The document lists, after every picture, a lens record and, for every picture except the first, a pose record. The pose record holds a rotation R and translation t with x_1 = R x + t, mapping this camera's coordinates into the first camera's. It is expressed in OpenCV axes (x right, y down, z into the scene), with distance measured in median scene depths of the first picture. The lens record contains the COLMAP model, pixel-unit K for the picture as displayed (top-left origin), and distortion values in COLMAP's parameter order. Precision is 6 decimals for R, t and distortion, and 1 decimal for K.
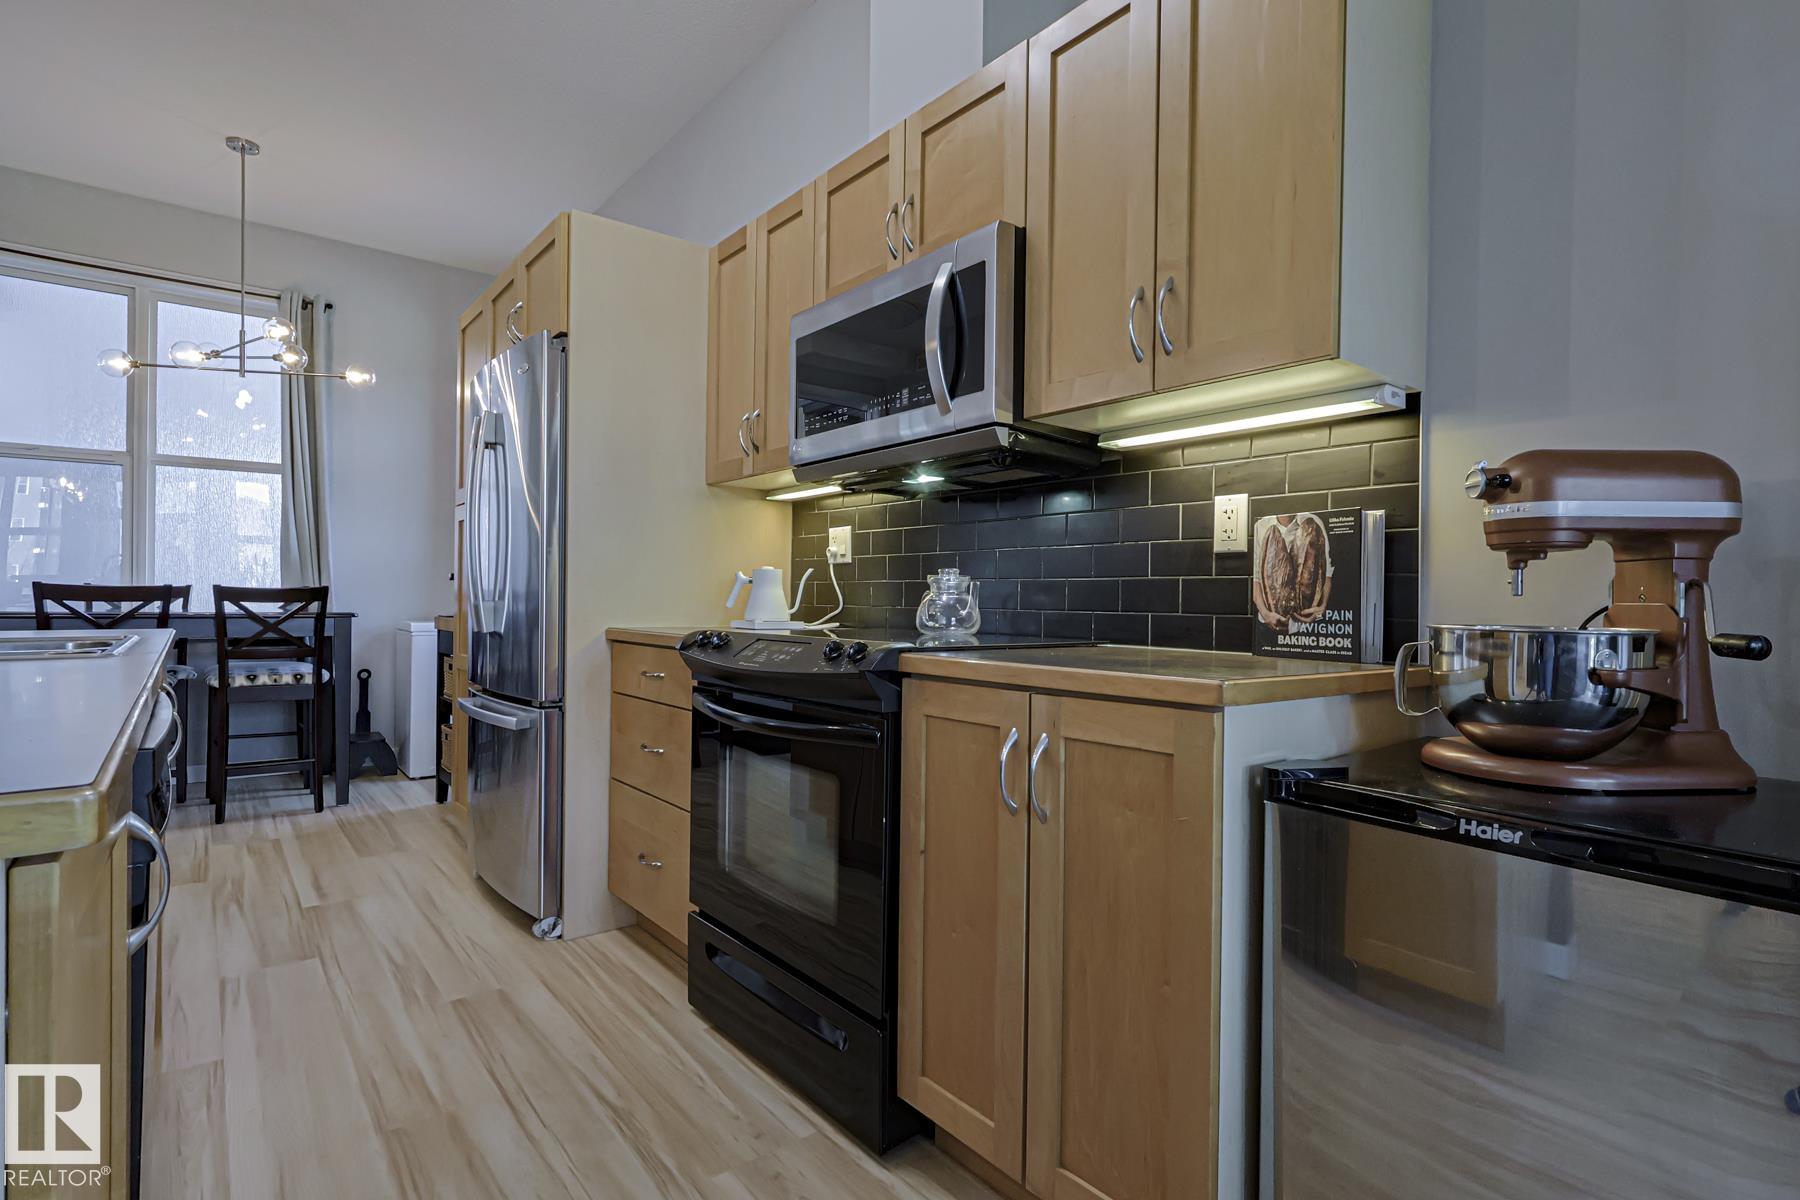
lens RADIAL K [[884.0, 0, 894.4], [0, 884.0, 598.3], [0, 0, 1]] dist [-0.004734, 0.003955]
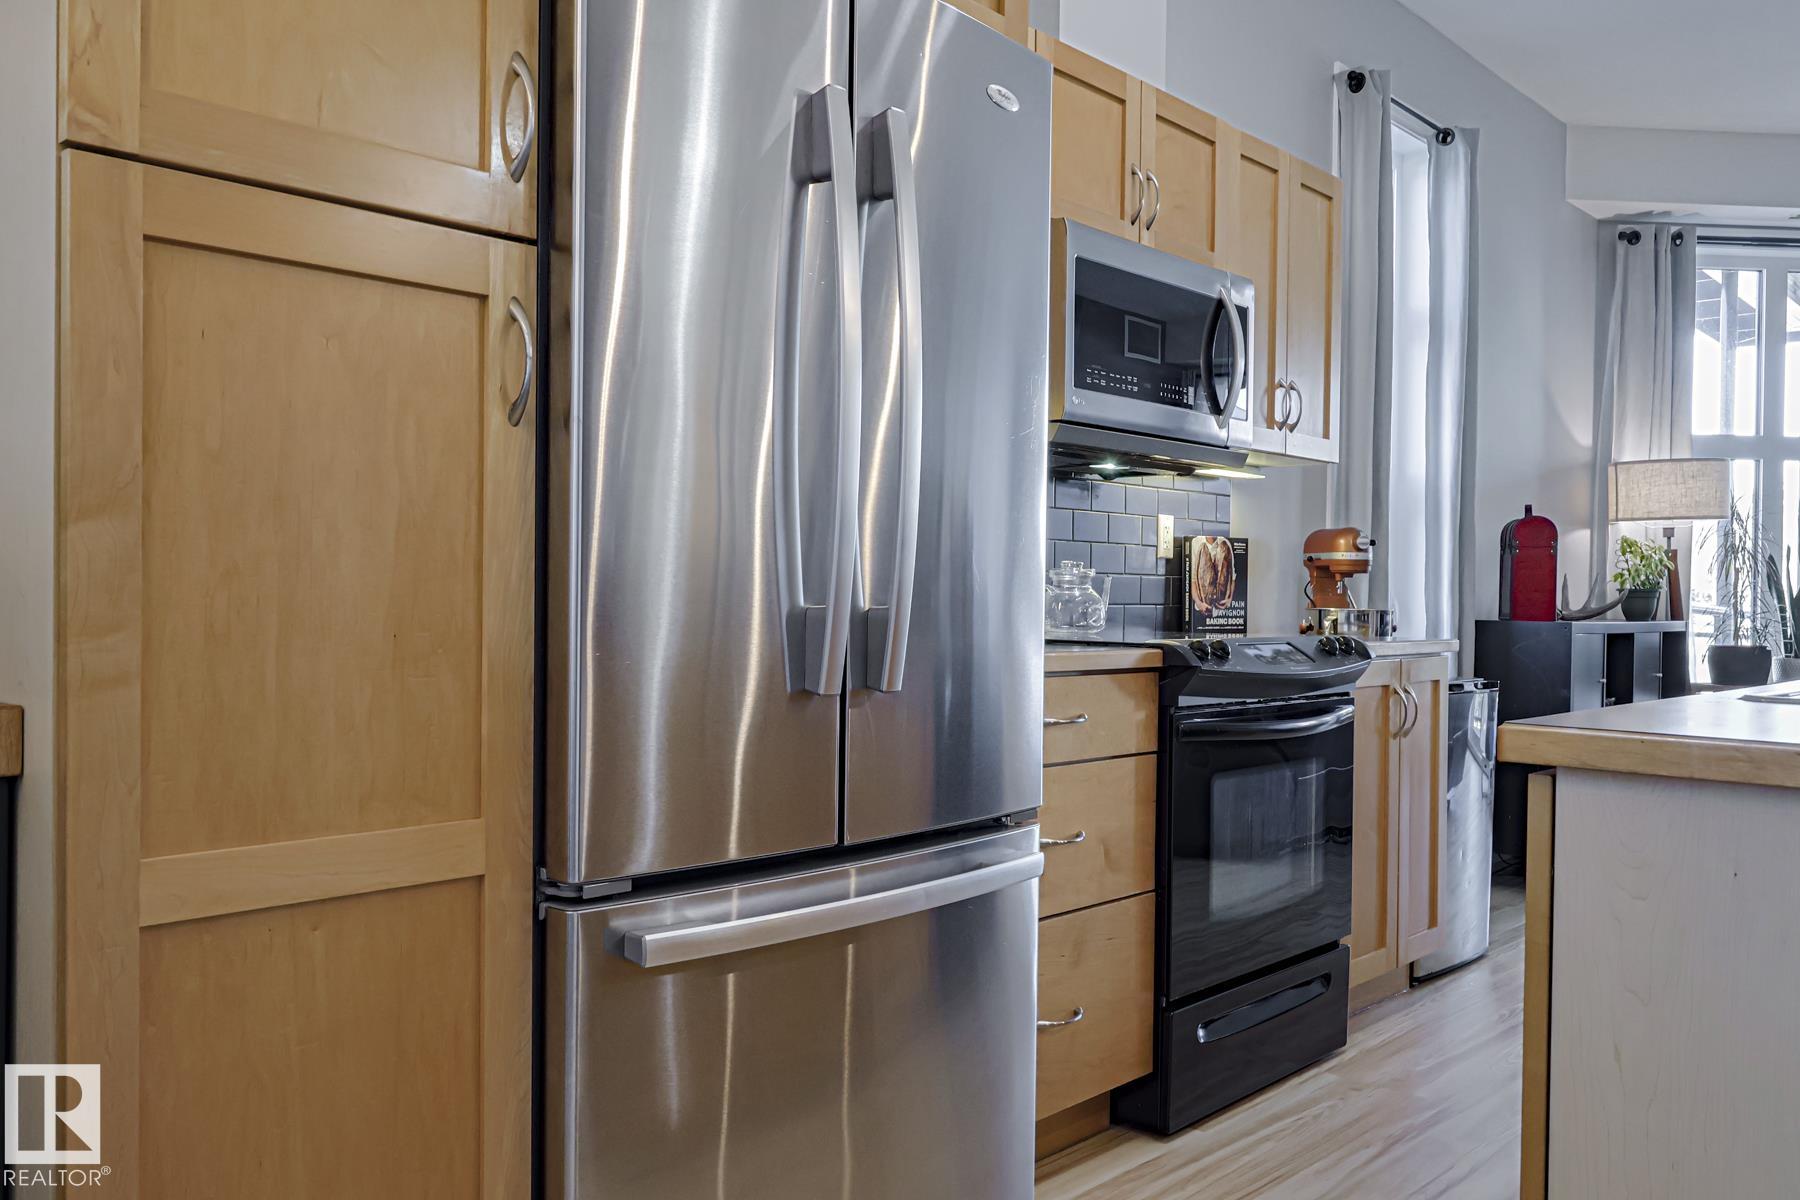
lens RADIAL K [[1484.7, 0, 887.4], [0, 1484.7, 606.5], [0, 0, 1]] dist [-0.003803, -0.001691]
pose [[-0.158872, -0.021999, 0.987054, -1.751727], [-0.012858, 0.999713, 0.020211, -0.019248], [-0.987215, -0.009481, -0.159109, 1.758849]]
